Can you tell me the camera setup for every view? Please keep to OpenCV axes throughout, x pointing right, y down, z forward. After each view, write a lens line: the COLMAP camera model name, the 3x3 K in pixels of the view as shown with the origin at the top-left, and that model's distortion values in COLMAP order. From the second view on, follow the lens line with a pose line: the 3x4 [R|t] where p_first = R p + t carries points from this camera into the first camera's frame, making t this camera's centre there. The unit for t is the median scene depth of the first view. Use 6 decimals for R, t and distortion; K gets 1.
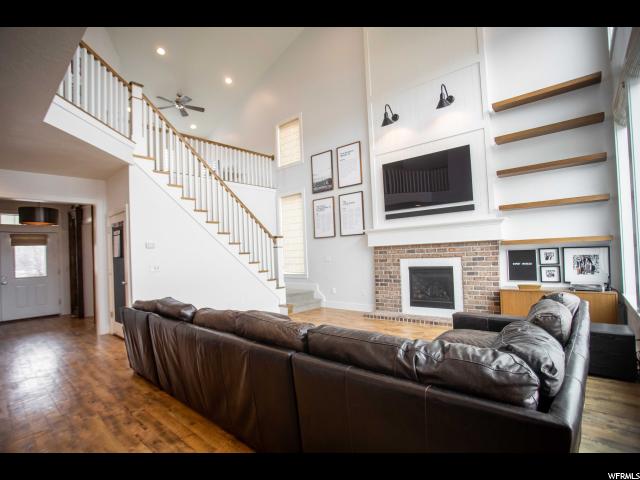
lens RADIAL K [[311.2, 0, 320.0], [0, 311.2, 240.0], [0, 0, 1]] dist [-0.054578, 0.000848]
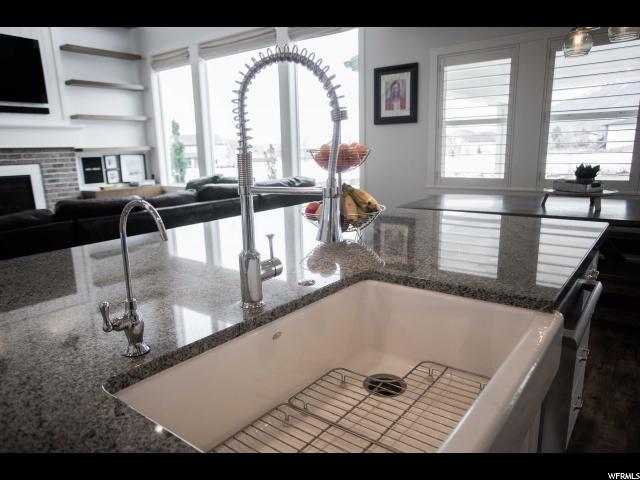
lens RADIAL K [[443.6, 0, 320.0], [0, 443.6, 240.0], [0, 0, 1]] dist [0.003778, 0.004502]
pose [[-0.056984, -0.163197, 0.984947, -0.872106], [-0.004267, 0.986580, 0.163221, 0.053108], [-0.998366, 0.005098, -0.056915, 0.201103]]
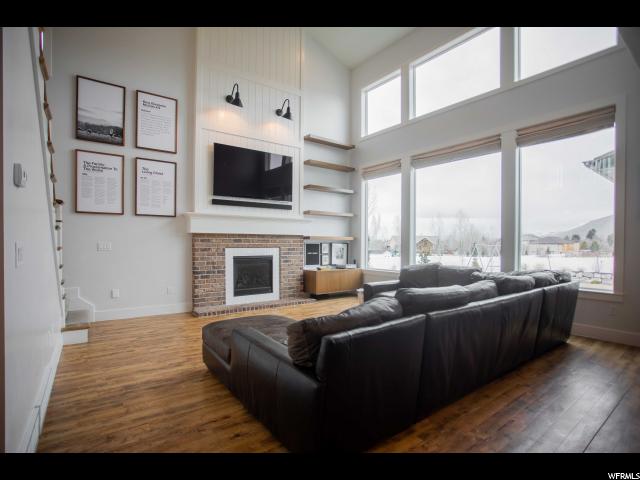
lens RADIAL K [[311.2, 0, 320.0], [0, 311.2, 240.0], [0, 0, 1]] dist [-0.054578, 0.000848]
pose [[0.239972, 0.045981, 0.969690, -0.605608], [-0.059194, 0.997712, -0.032661, 0.050871], [-0.968973, -0.049563, 0.242145, 0.505003]]
